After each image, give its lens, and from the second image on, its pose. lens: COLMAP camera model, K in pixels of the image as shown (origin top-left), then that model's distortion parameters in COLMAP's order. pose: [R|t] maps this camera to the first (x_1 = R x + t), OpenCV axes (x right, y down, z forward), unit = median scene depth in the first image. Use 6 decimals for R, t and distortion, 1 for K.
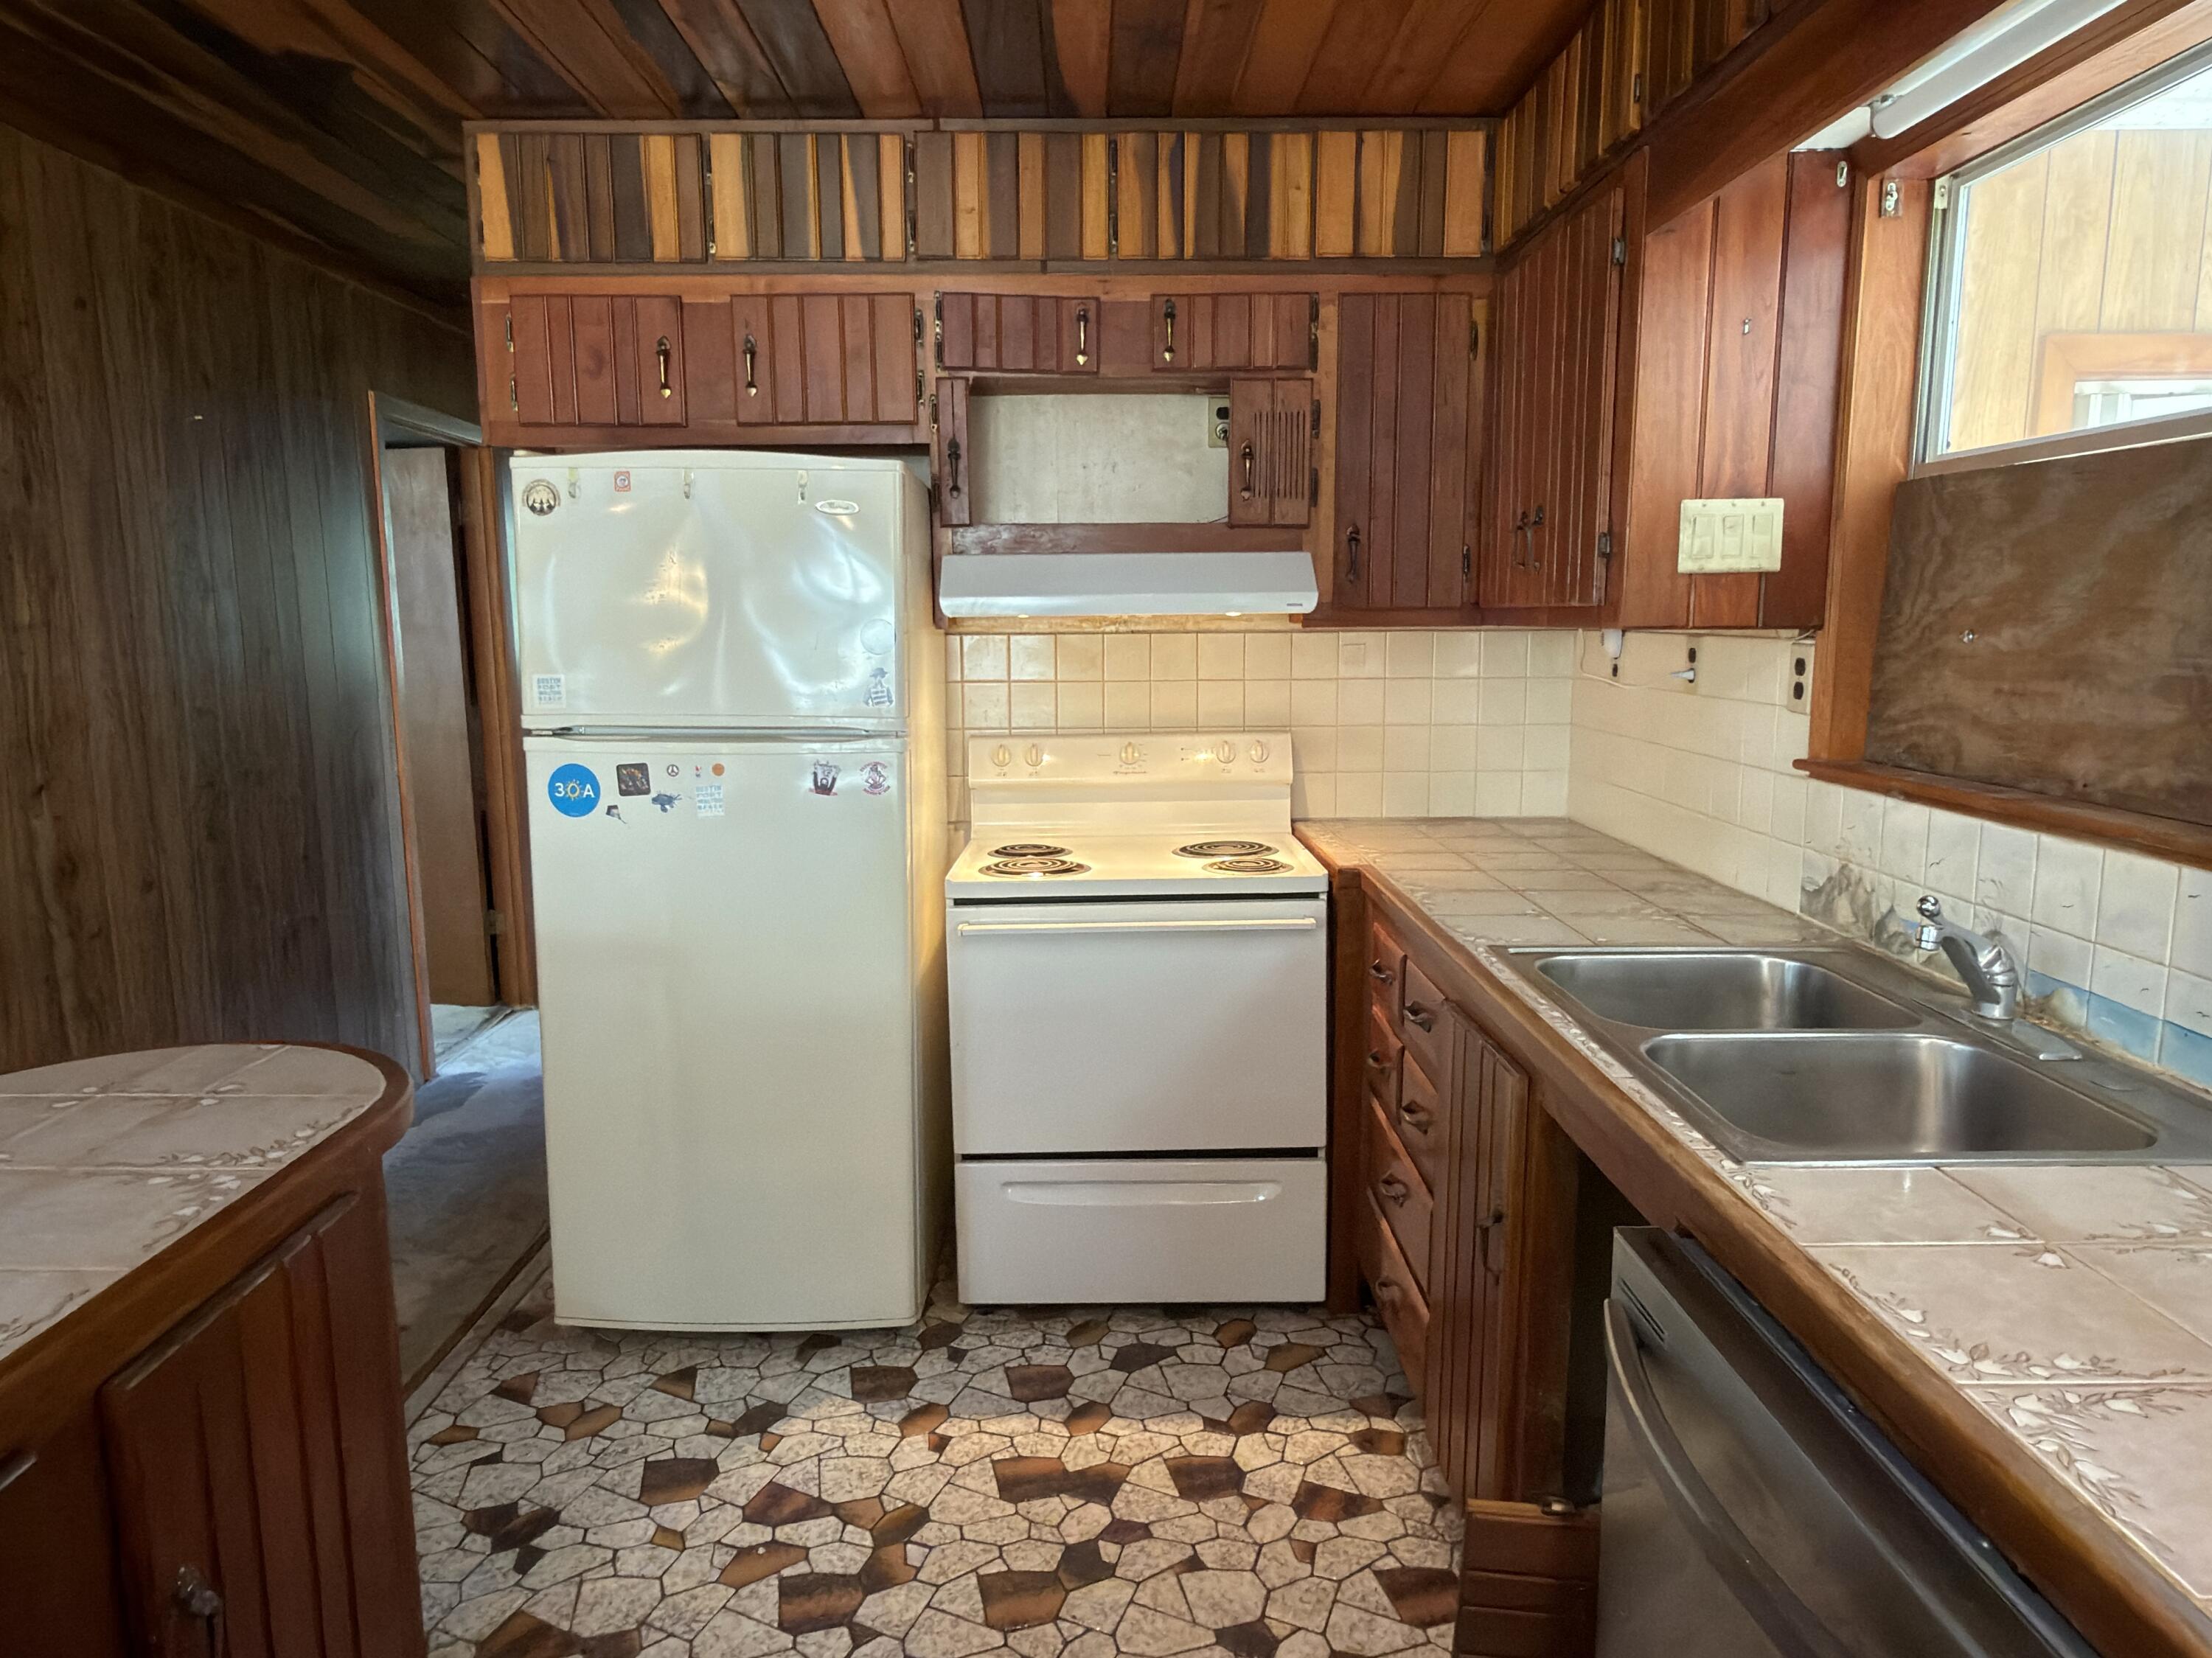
lens RADIAL K [[1411.1, 0, 1101.4], [0, 1411.1, 833.3], [0, 0, 1]] dist [0.000099, 0.003299]
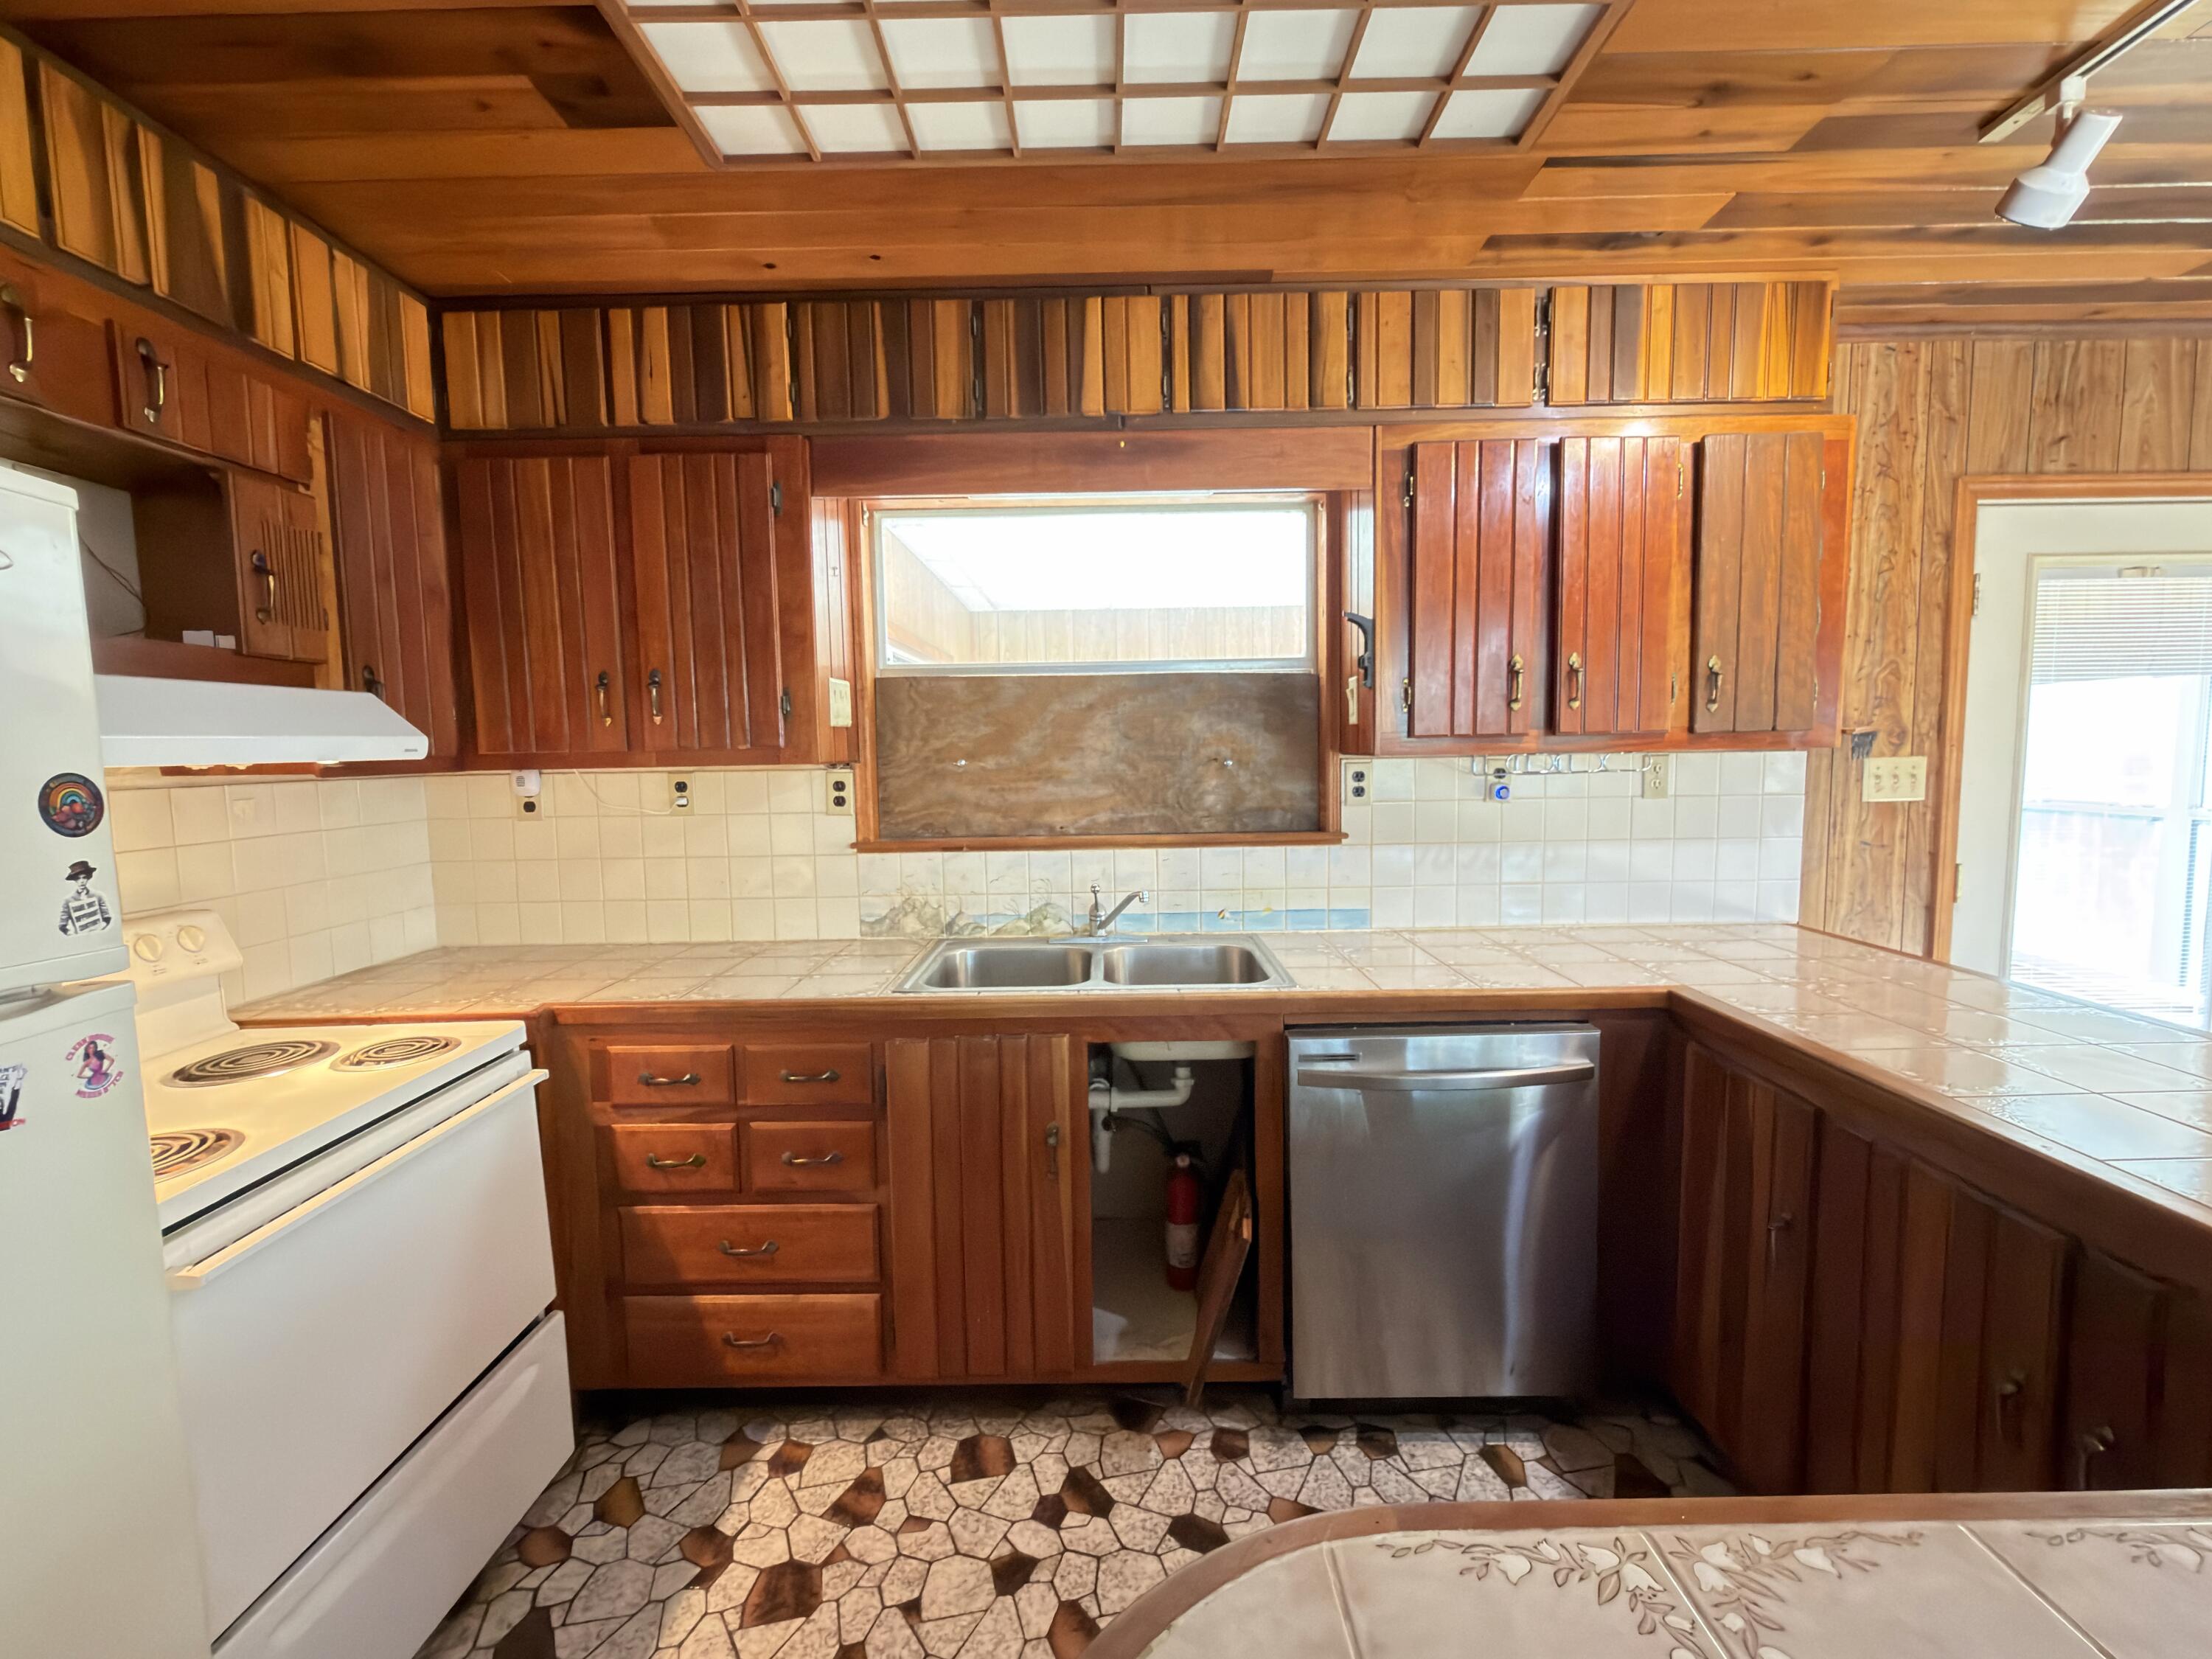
lens RADIAL K [[958.6, 0, 1110.5], [0, 958.6, 831.8], [0, 0, 1]] dist [0.002788, 0.000512]
pose [[0.013715, -0.086403, 0.996166, -0.627016], [0.172861, 0.981464, 0.082748, -0.111397], [-0.984851, 0.171063, 0.028397, 0.722332]]
